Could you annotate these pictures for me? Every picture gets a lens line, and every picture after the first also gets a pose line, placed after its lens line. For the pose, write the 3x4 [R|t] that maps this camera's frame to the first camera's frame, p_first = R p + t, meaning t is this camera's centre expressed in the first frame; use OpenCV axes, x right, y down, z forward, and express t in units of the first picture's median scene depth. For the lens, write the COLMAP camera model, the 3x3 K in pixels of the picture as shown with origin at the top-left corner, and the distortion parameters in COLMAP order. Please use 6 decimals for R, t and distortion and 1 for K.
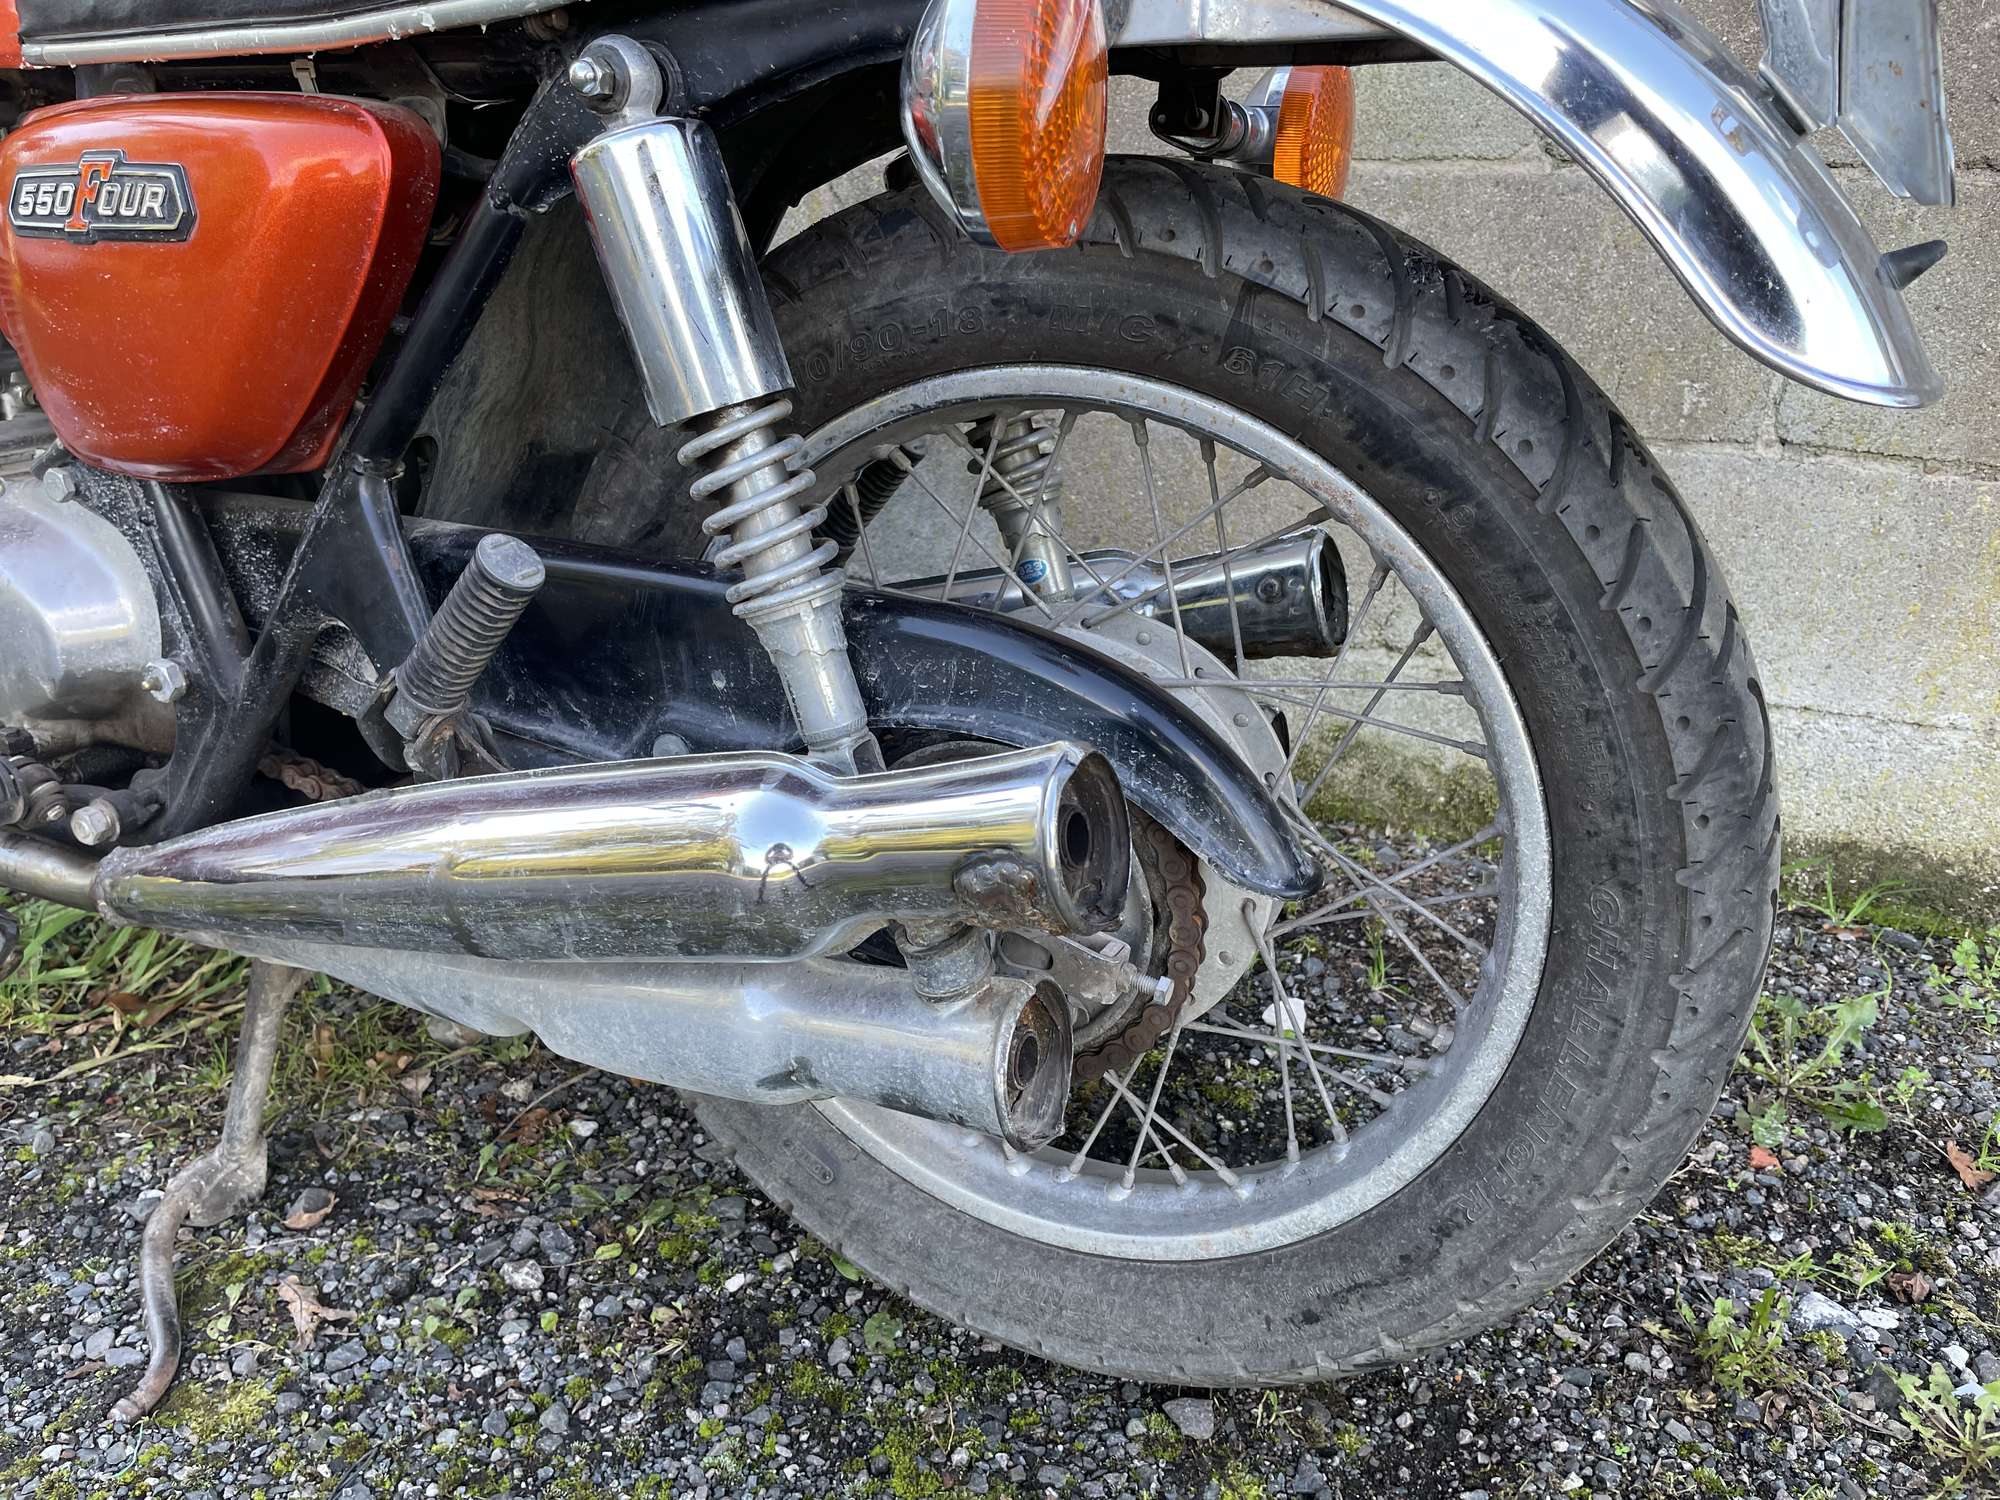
lens RADIAL K [[1535.7, 0, 965.4], [0, 1535.7, 772.5], [0, 0, 1]] dist [0.075388, -0.113637]
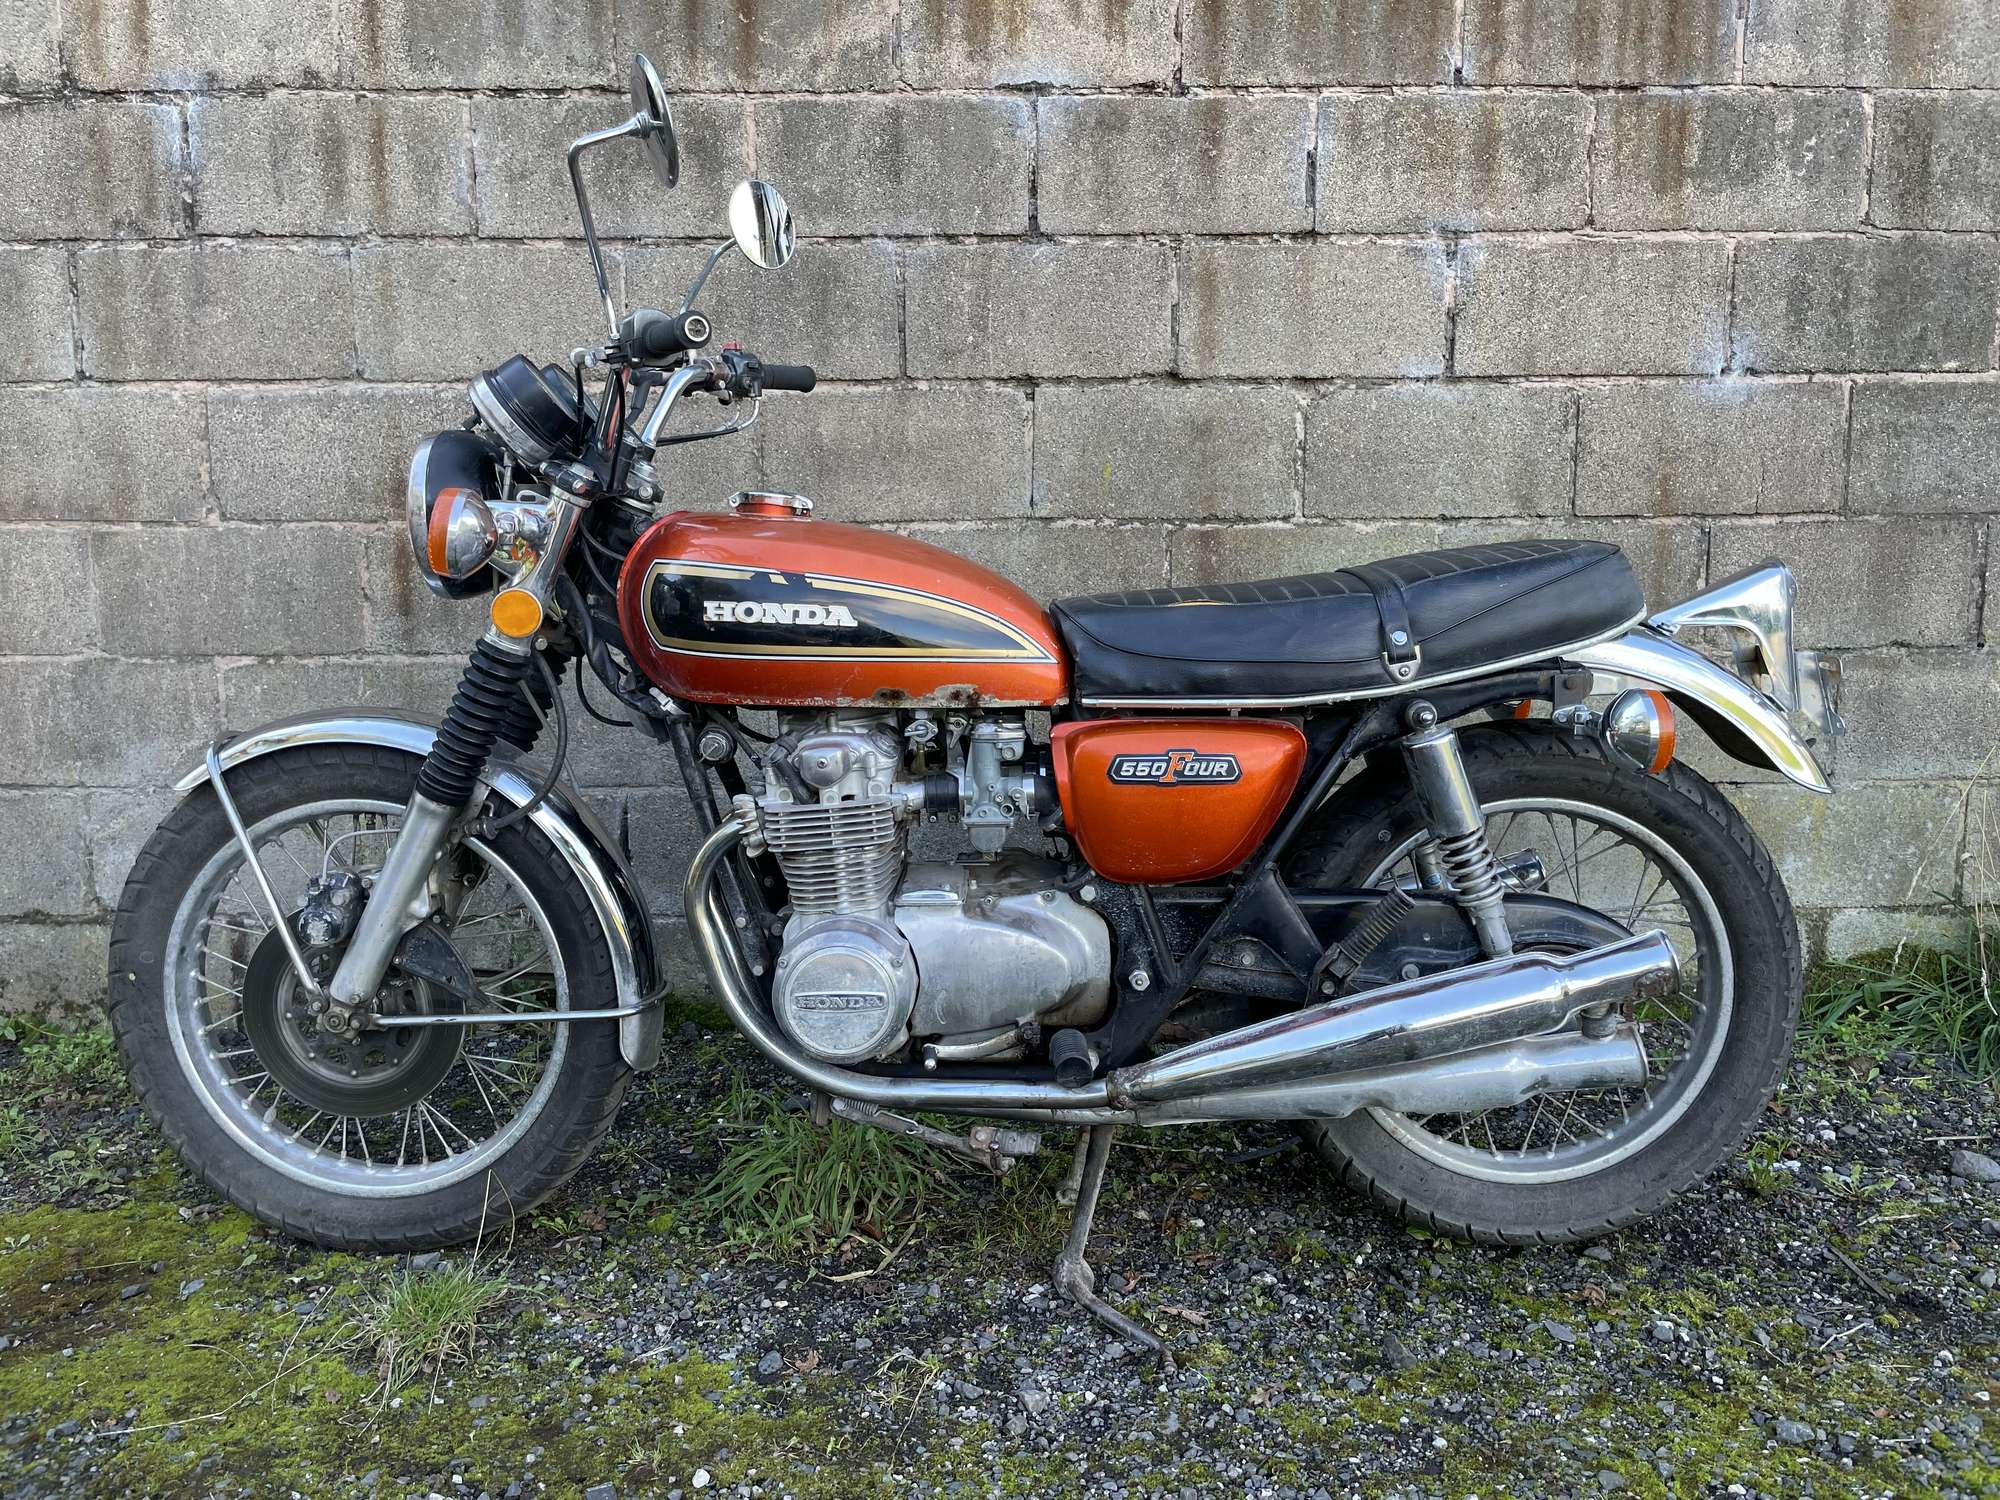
lens RADIAL K [[1535.7, 0, 998.9], [0, 1535.7, 731.4], [0, 0, 1]] dist [0.075388, -0.113637]
pose [[0.916666, -0.082787, 0.390985, -1.366761], [0.170099, 0.966094, -0.194239, -0.013125], [-0.361648, 0.244559, 0.899667, -0.808748]]
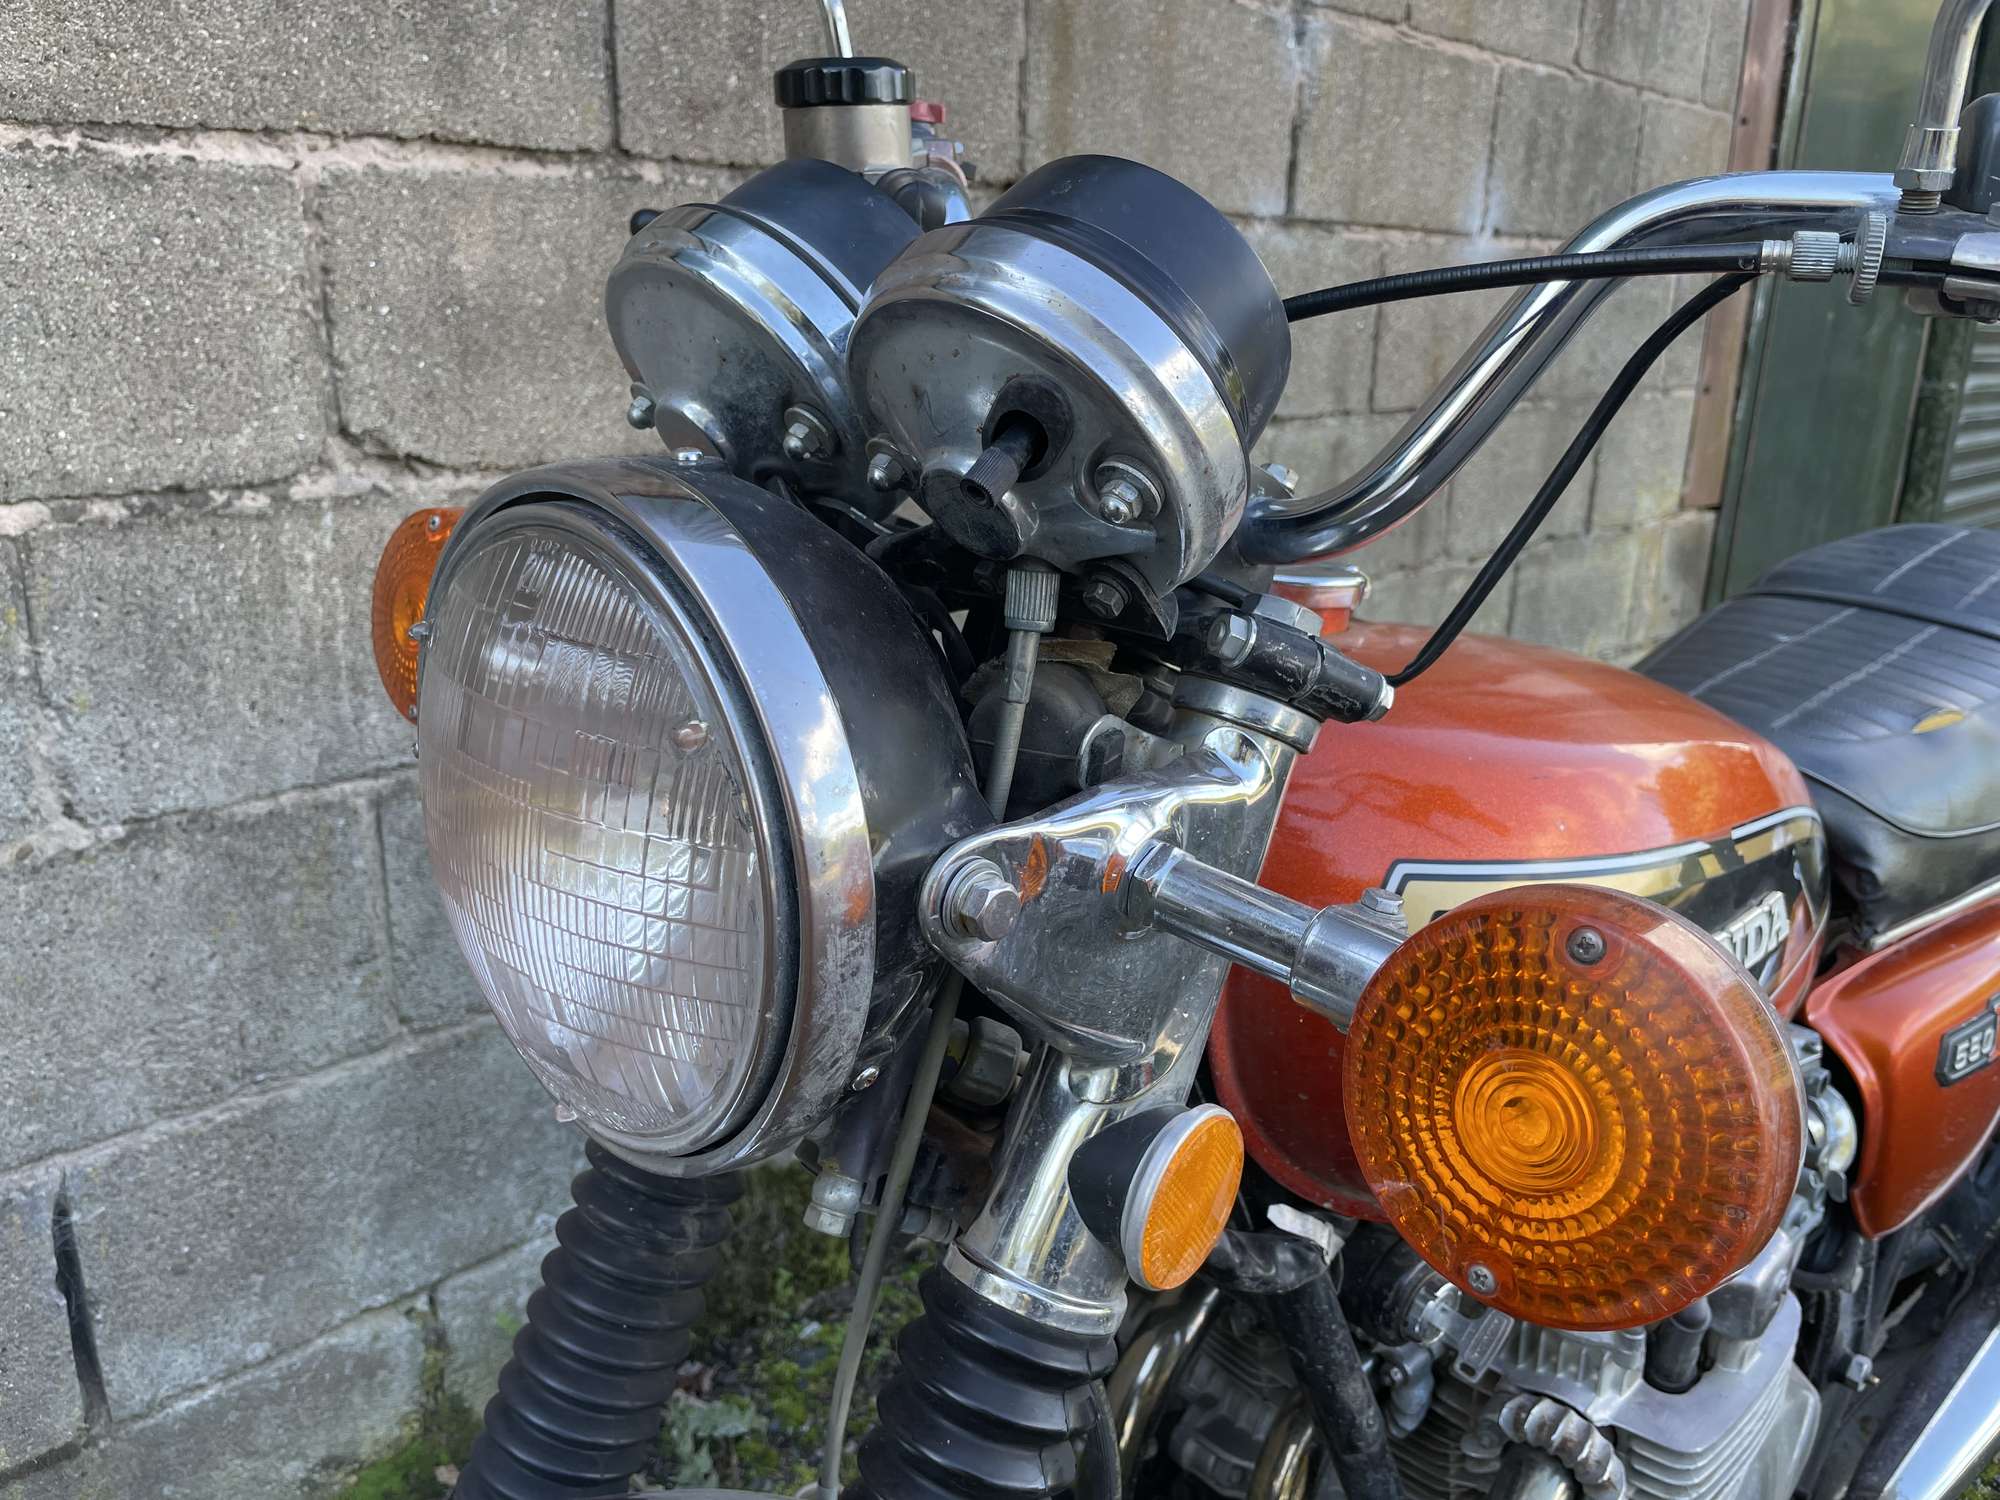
lens RADIAL K [[1535.7, 0, 1020.3], [0, 1535.7, 759.3], [0, 0, 1]] dist [0.075388, -0.113637]
pose [[0.369710, -0.287554, 0.883531, -1.574683], [0.314622, 0.933475, 0.172156, -0.859302], [-0.874258, 0.214330, 0.435586, 0.880259]]
